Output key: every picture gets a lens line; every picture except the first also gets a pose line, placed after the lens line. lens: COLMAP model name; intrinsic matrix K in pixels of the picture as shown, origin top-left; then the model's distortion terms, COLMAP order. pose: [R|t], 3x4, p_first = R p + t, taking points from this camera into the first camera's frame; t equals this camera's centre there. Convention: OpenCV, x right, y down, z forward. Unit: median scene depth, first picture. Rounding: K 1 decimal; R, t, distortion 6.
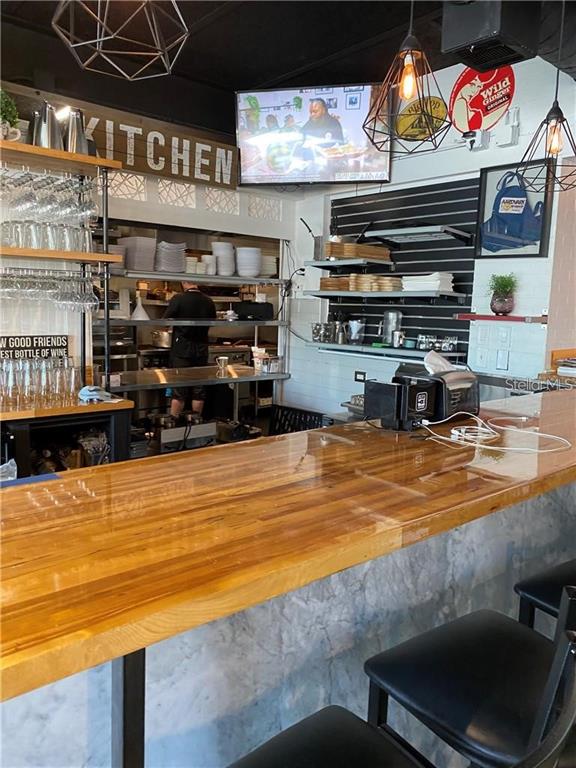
lens RADIAL K [[589.3, 0, 288.4], [0, 589.3, 386.3], [0, 0, 1]] dist [0.045539, -0.005639]
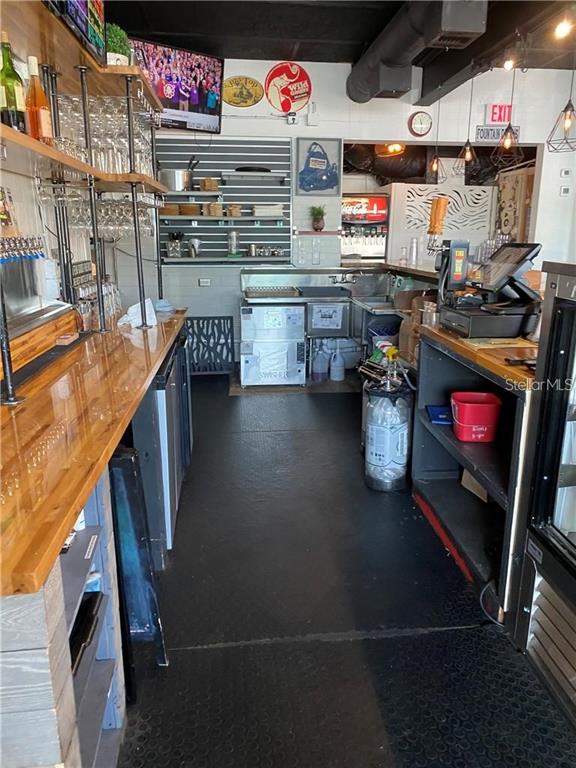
lens RADIAL K [[589.3, 0, 287.9], [0, 589.3, 383.2], [0, 0, 1]] dist [0.045539, -0.005639]
pose [[0.593969, -0.227058, 0.771781, -1.064072], [0.124085, 0.973721, 0.190972, -0.028503], [-0.794861, -0.017665, 0.606534, 0.035956]]
